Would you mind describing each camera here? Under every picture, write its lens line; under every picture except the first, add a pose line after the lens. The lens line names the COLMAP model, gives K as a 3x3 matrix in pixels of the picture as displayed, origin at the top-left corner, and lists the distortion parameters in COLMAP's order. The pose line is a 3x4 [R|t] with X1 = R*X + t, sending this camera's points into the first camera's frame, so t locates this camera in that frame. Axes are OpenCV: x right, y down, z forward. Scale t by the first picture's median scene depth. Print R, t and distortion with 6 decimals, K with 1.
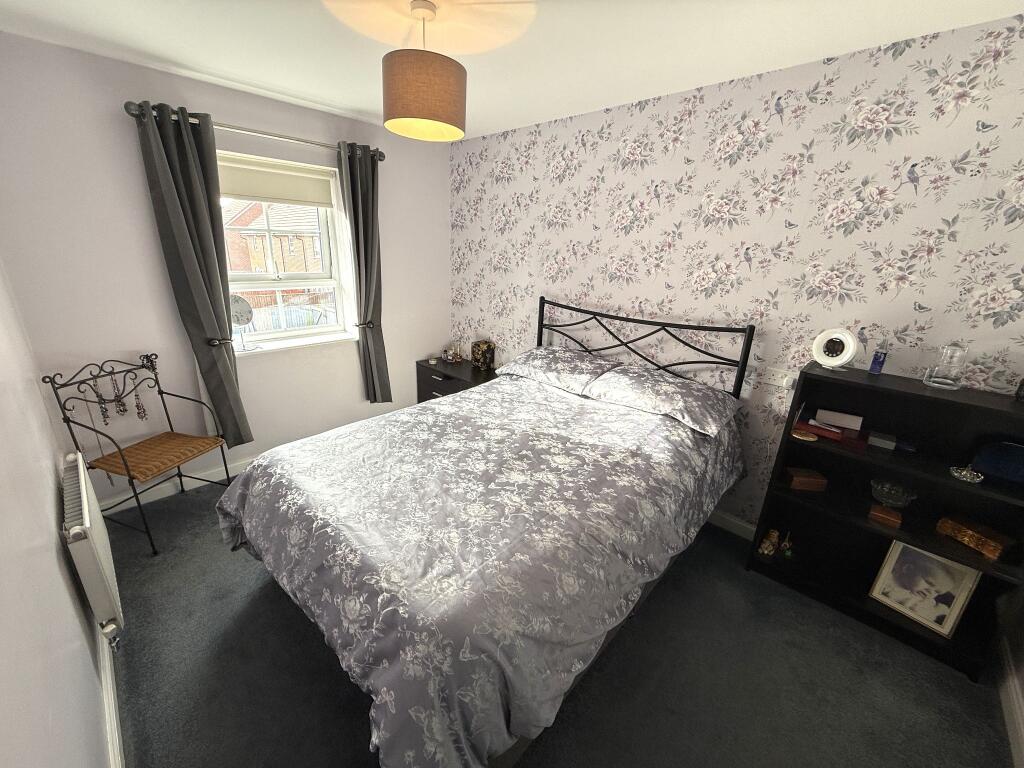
lens RADIAL K [[405.7, 0, 508.5], [0, 405.7, 382.3], [0, 0, 1]] dist [0.001385, 0.000051]
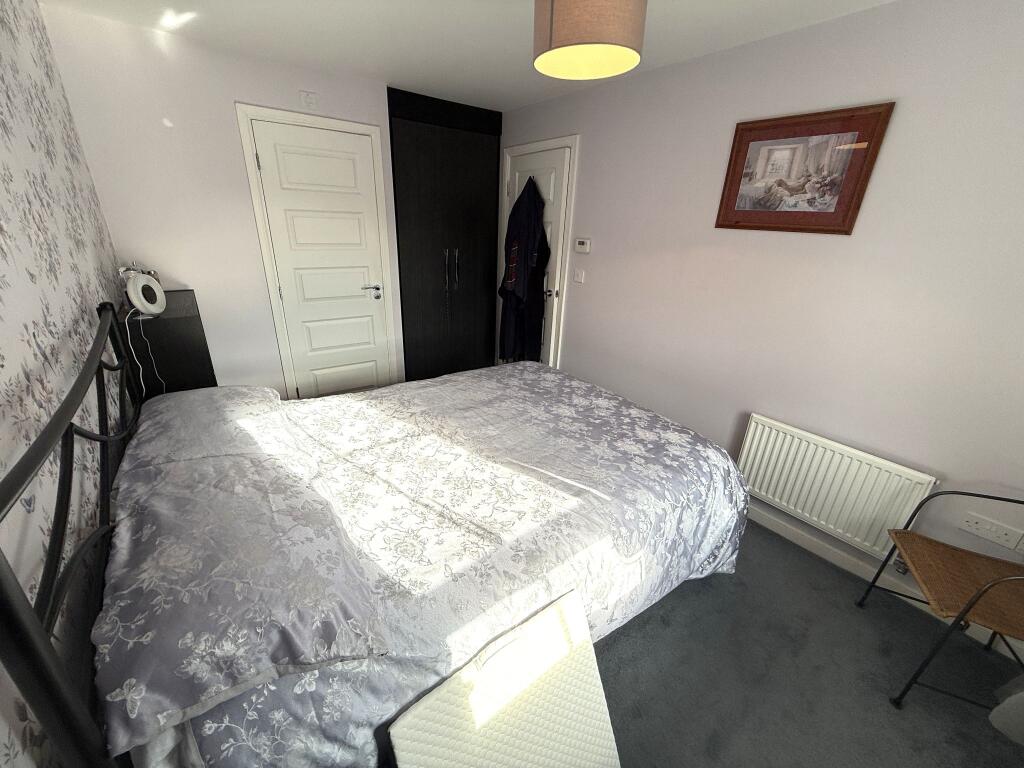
lens RADIAL K [[405.7, 0, 508.5], [0, 405.7, 382.3], [0, 0, 1]] dist [0.001385, 0.000051]
pose [[-0.985398, -0.110579, 0.129475, 0.144309], [-0.000446, 0.762088, 0.647473, -0.610158], [-0.170268, 0.637961, -0.751009, 1.803722]]
